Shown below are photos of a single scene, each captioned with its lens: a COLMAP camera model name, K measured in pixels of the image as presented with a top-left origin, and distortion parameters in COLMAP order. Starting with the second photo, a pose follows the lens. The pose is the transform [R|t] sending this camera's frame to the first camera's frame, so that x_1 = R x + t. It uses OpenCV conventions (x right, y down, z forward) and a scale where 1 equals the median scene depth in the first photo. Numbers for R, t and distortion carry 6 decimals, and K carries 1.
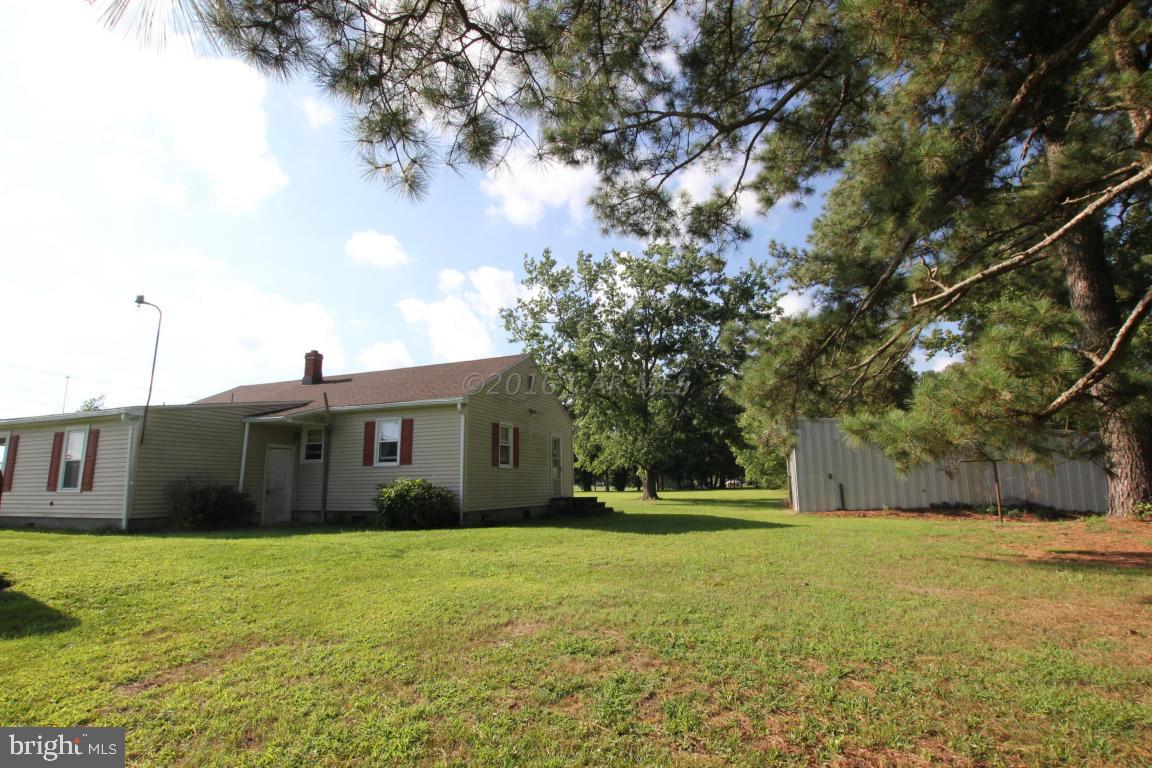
lens RADIAL K [[537.1, 0, 578.5], [0, 537.1, 389.5], [0, 0, 1]] dist [-0.019634, 0.000668]
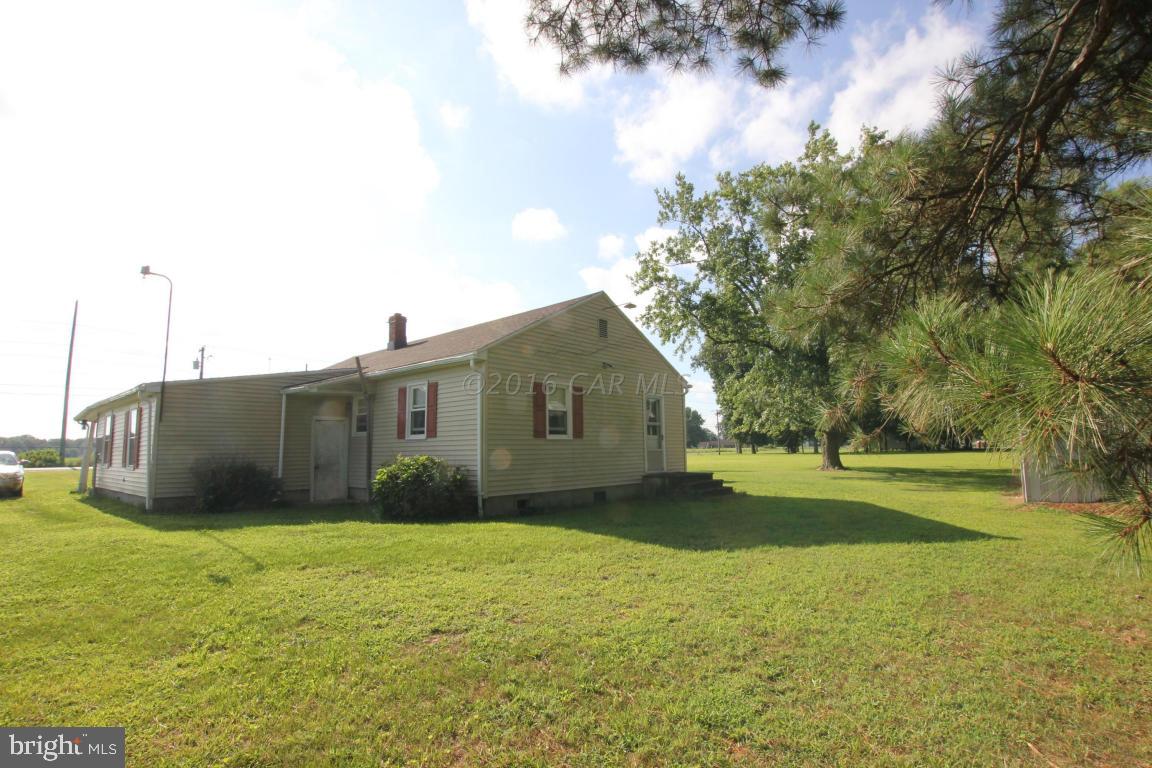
lens RADIAL K [[558.3, 0, 576.0], [0, 558.3, 384.0], [0, 0, 1]] dist [-0.021547, 0.000177]
pose [[0.936017, -0.042590, -0.349367, 0.182012], [0.065127, 0.996468, 0.053011, 0.024662], [0.345876, -0.072372, 0.935485, 0.258773]]
